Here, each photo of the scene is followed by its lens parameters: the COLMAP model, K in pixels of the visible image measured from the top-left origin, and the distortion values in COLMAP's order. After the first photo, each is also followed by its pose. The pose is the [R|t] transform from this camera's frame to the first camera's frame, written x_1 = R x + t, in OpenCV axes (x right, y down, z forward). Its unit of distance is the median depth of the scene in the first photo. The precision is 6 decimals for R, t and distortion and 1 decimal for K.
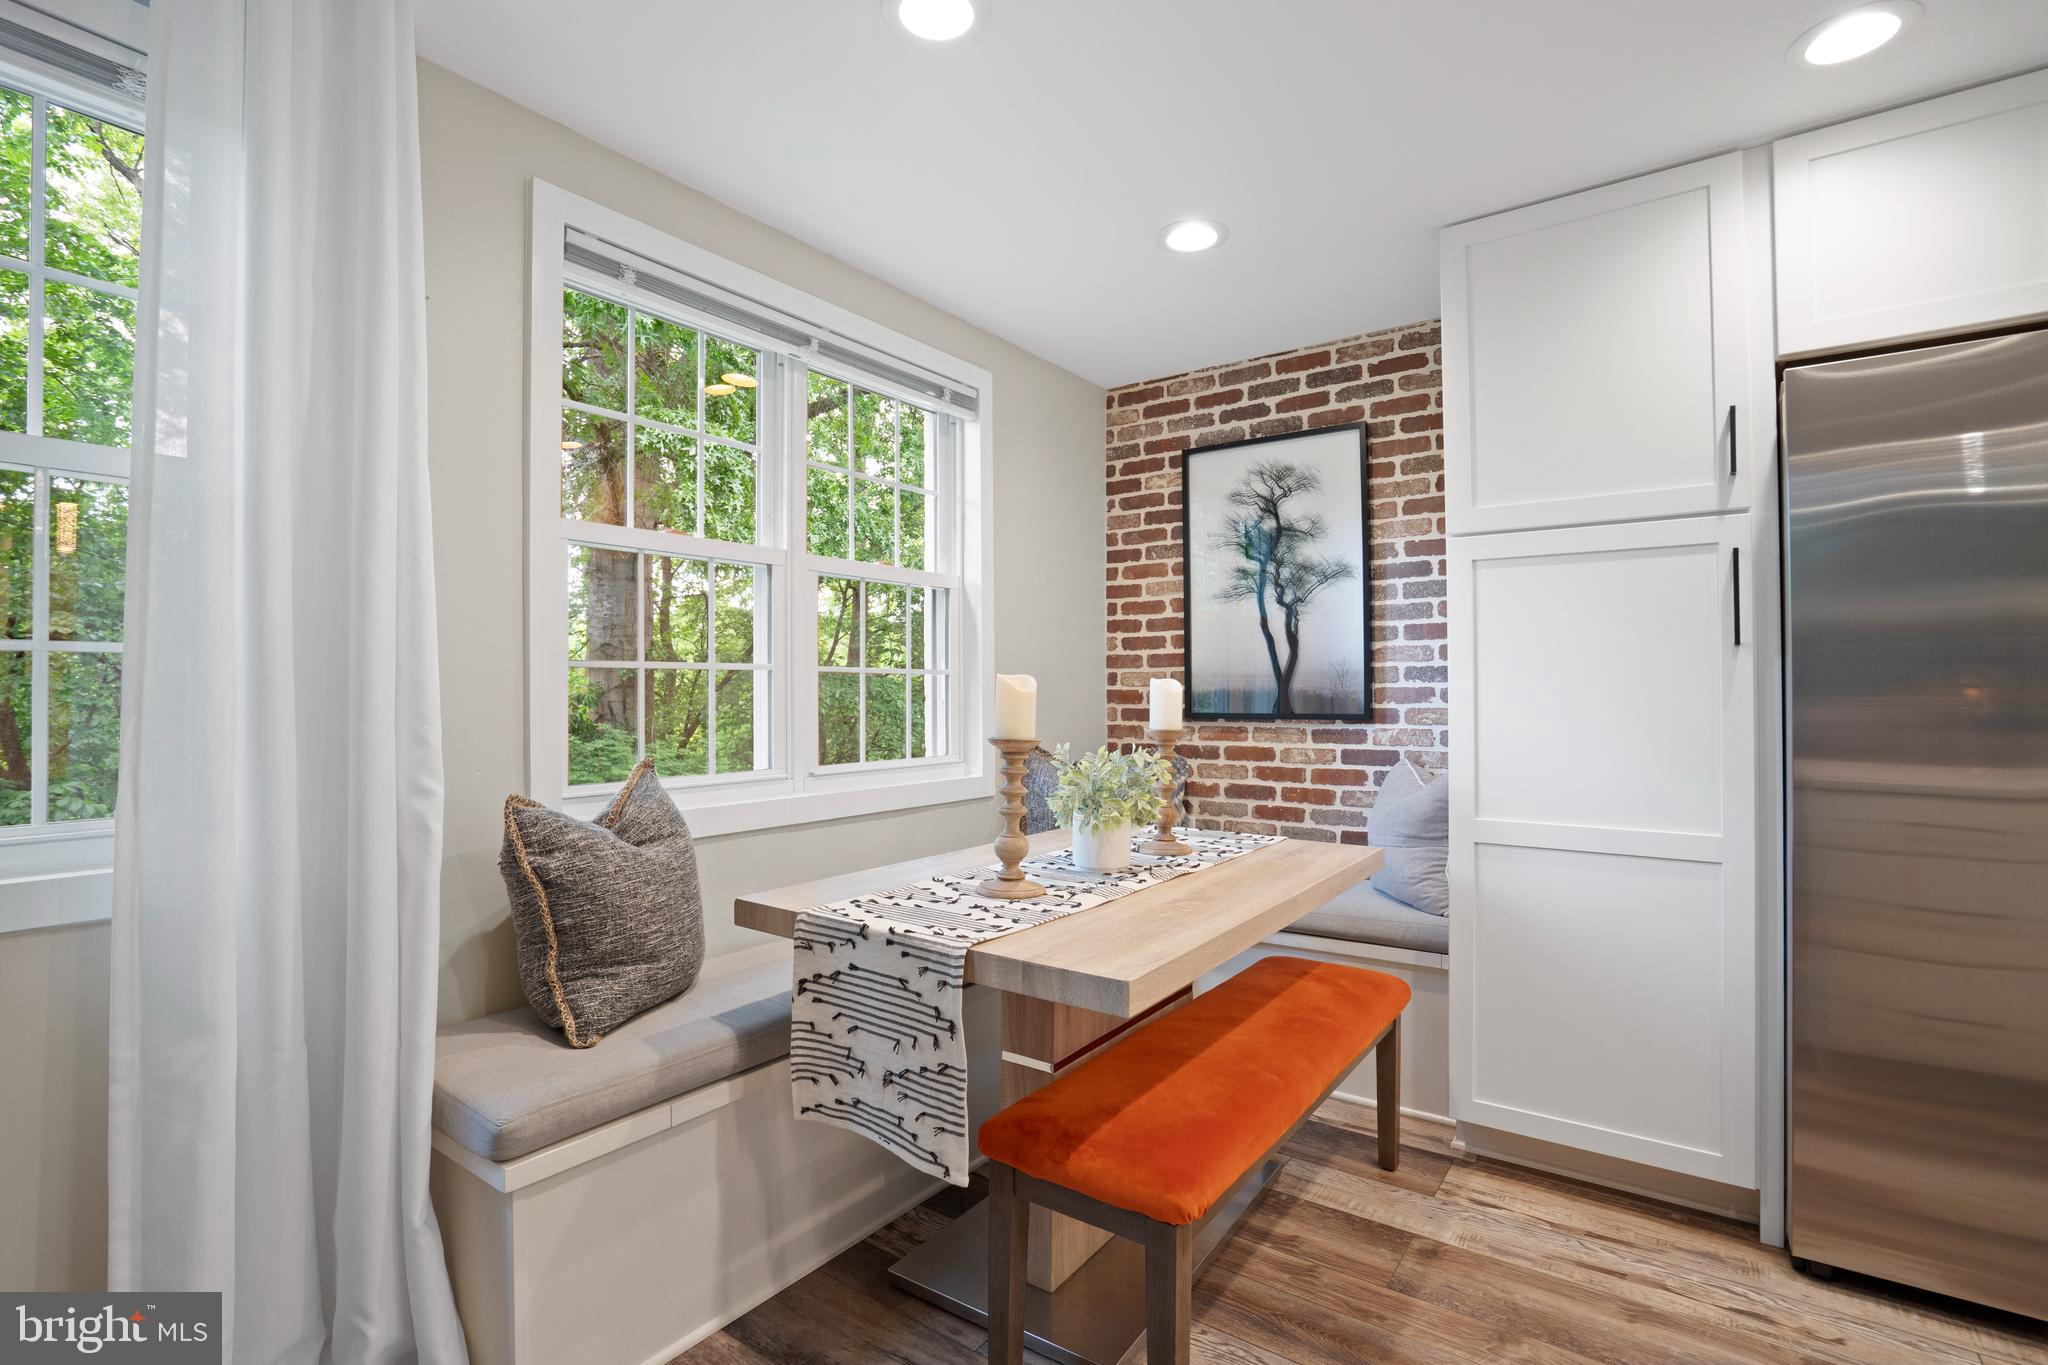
lens RADIAL K [[957.8, 0, 1007.9], [0, 957.8, 685.3], [0, 0, 1]] dist [-0.015536, 0.003394]
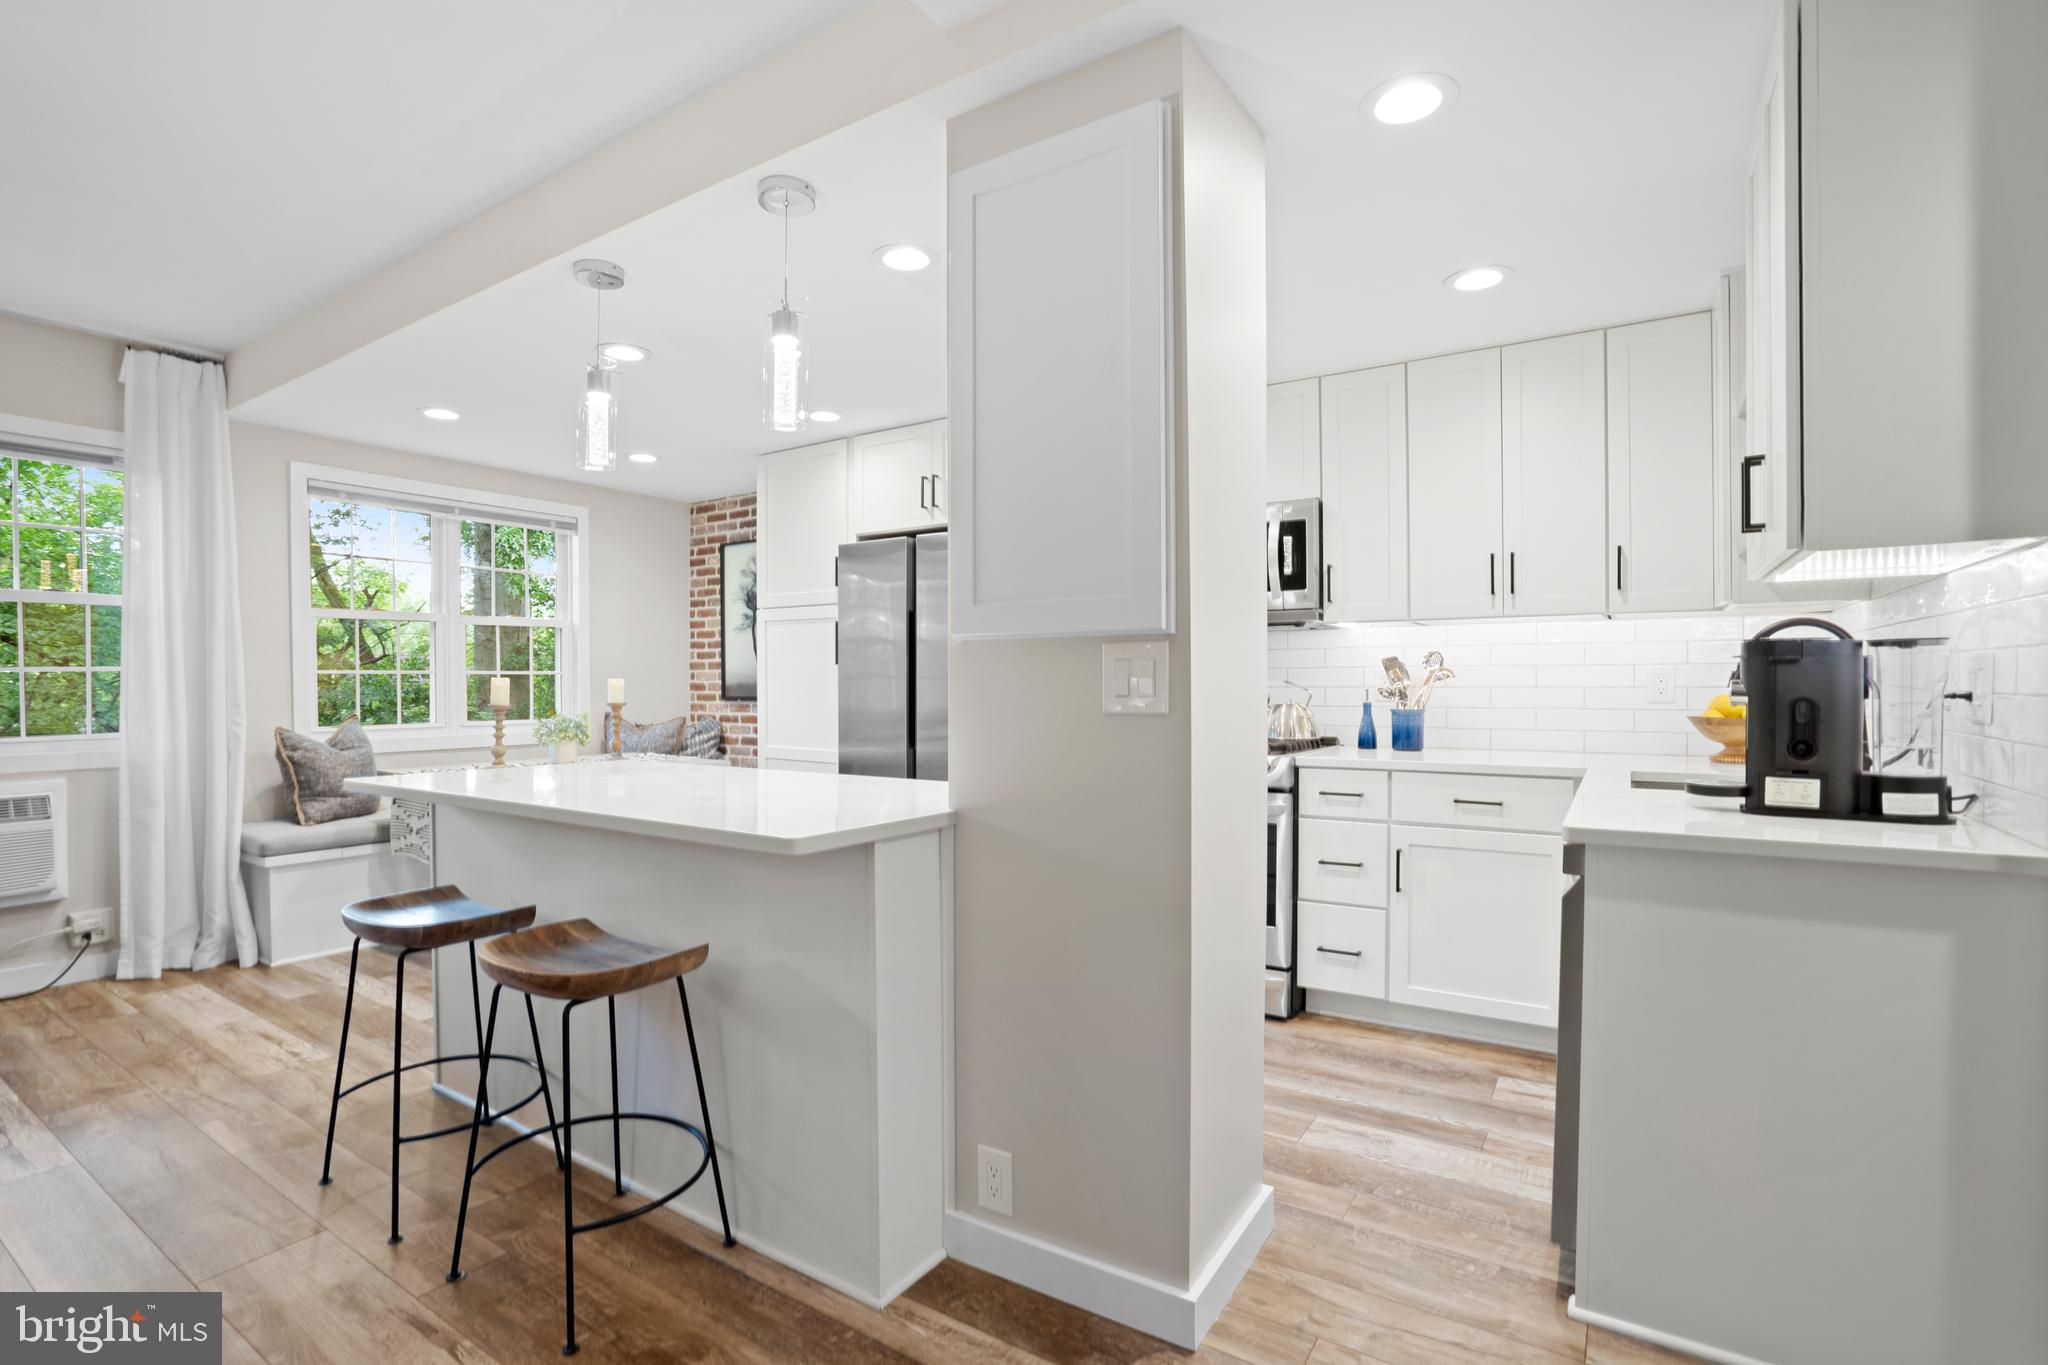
lens RADIAL K [[957.8, 0, 984.7], [0, 957.8, 701.4], [0, 0, 1]] dist [-0.015536, 0.003394]
pose [[0.999534, 0.000544, 0.030526, 0.621505], [-0.001372, 0.999631, 0.027120, -0.009991], [-0.030500, -0.027149, 0.999166, -0.762070]]
